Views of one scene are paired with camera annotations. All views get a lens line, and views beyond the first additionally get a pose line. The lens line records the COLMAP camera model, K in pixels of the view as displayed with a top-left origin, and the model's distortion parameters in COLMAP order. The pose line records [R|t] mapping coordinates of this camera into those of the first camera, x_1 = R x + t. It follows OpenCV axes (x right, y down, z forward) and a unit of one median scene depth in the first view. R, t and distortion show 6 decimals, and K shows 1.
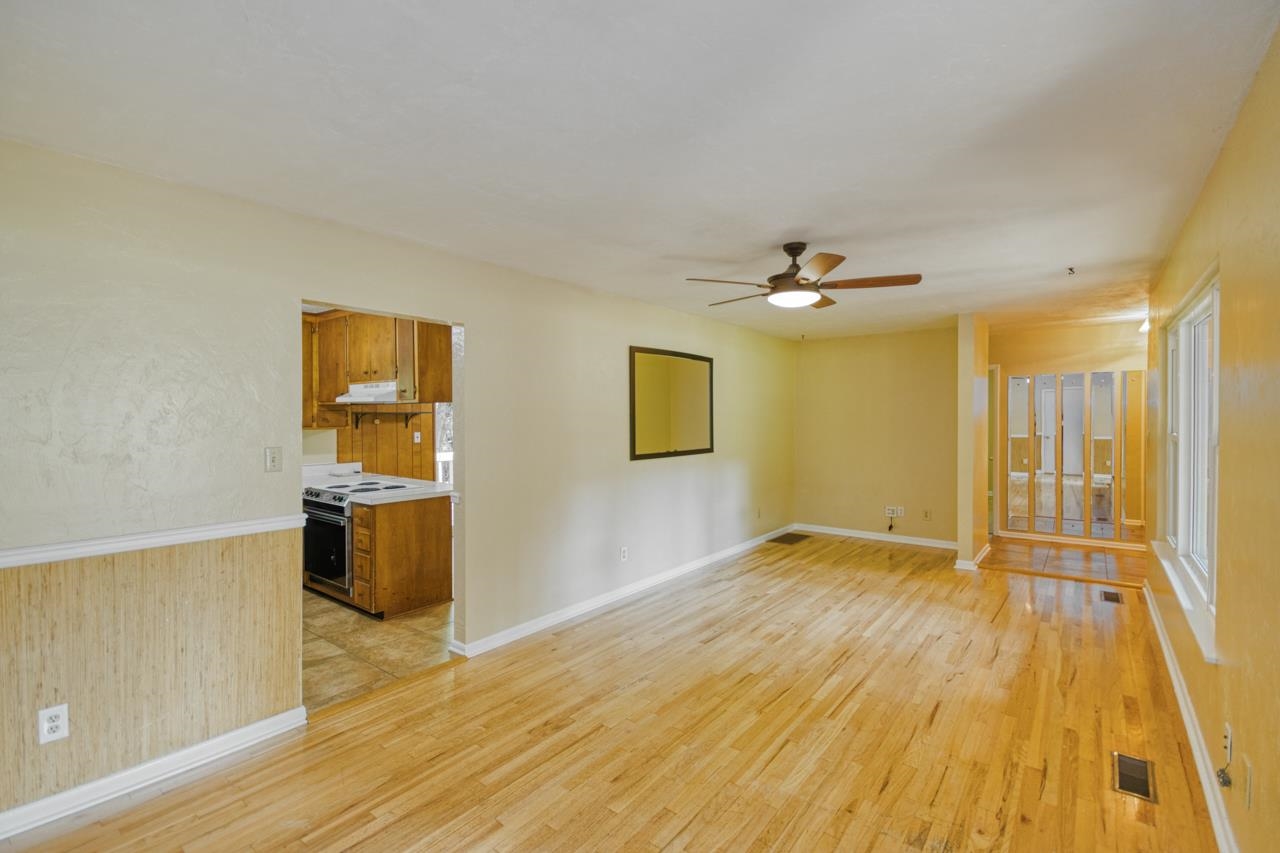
lens RADIAL K [[568.8, 0, 640.0], [0, 568.8, 426.5], [0, 0, 1]] dist [0.032235, -0.016723]
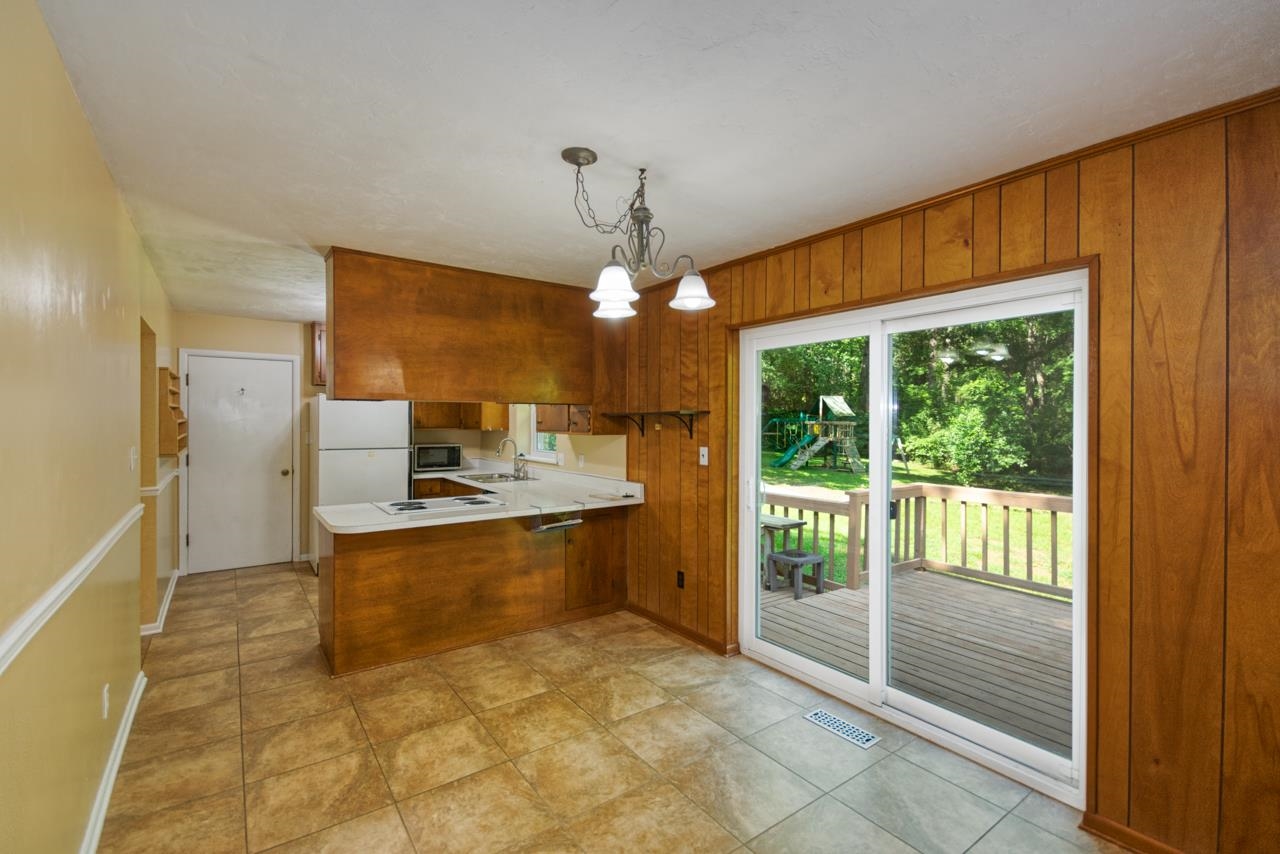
lens RADIAL K [[568.8, 0, 640.0], [0, 568.8, 427.0], [0, 0, 1]] dist [0.032235, -0.016723]
pose [[-0.283160, 0.013933, -0.958972, 0.180716], [-0.017451, 0.999654, 0.019677, -0.020815], [0.958914, 0.022306, -0.282819, 1.167813]]
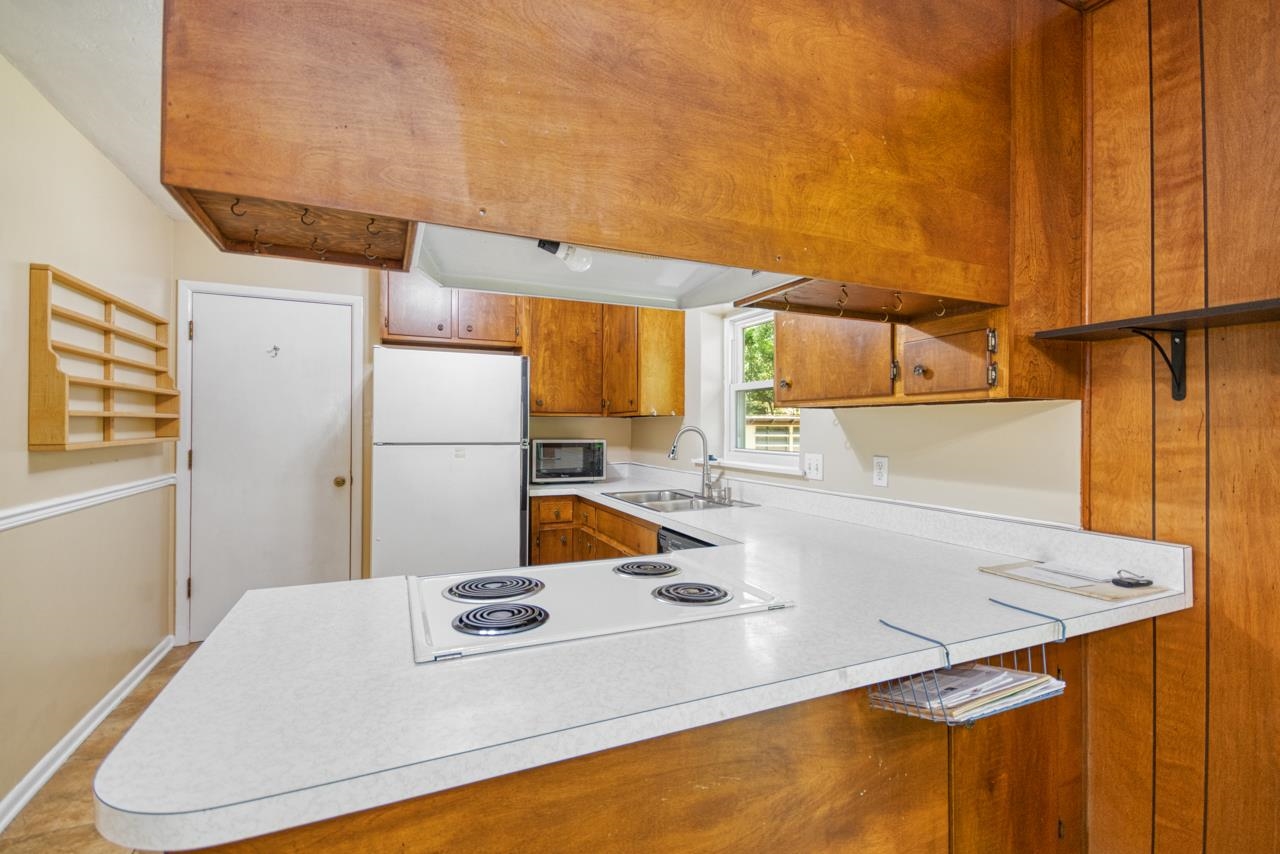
lens RADIAL K [[568.8, 0, 640.0], [0, 568.8, 427.0], [0, 0, 1]] dist [0.032235, -0.016723]
pose [[-0.472482, -0.000252, -0.881340, -0.182348], [-0.015919, 0.999839, 0.008248, 0.016499], [0.881197, 0.017927, -0.472410, 0.897321]]
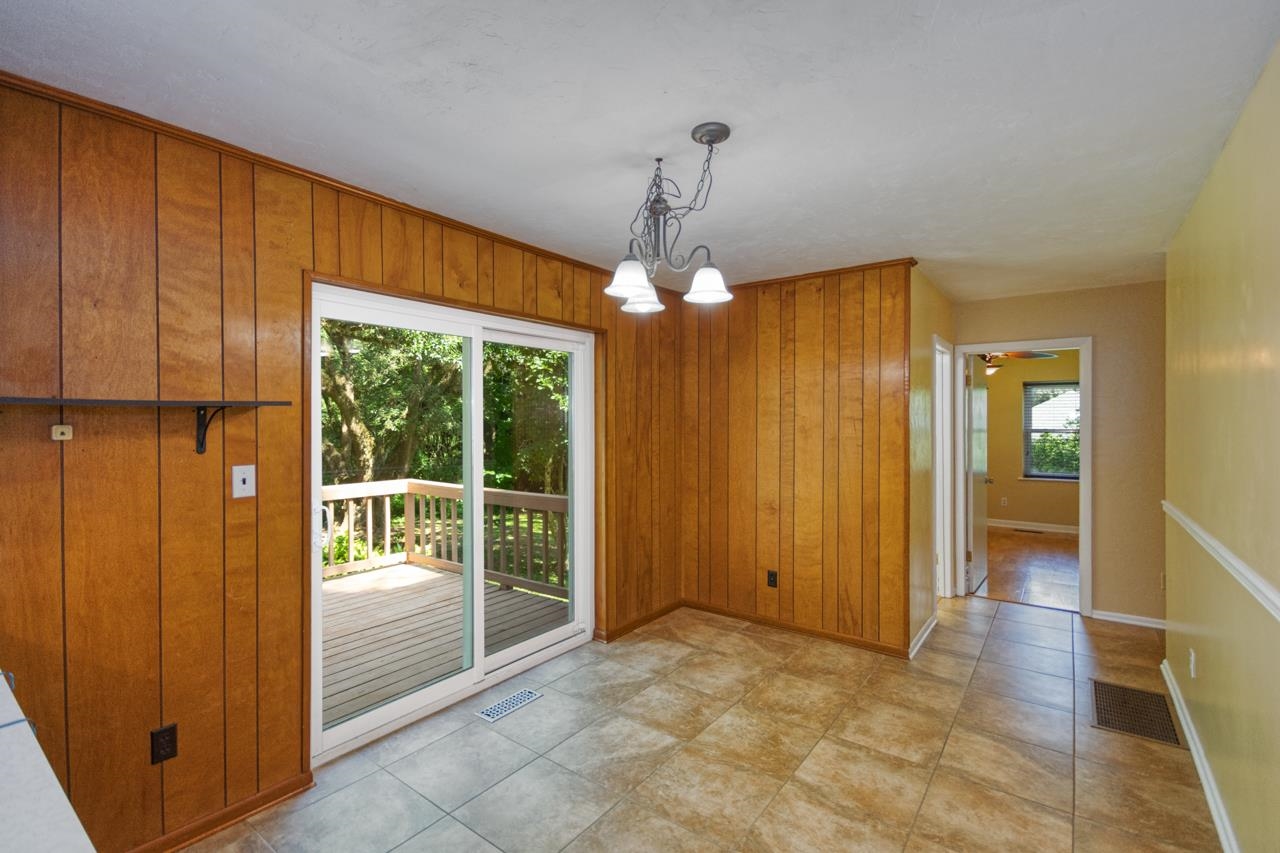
lens RADIAL K [[578.6, 0, 640.0], [0, 578.6, 426.5], [0, 0, 1]] dist [0.001786, 0.000016]
pose [[0.999659, 0.004235, 0.025770, -0.188177], [-0.003994, 0.999948, -0.009371, -0.009767], [-0.025808, 0.009265, 0.999624, 0.713319]]
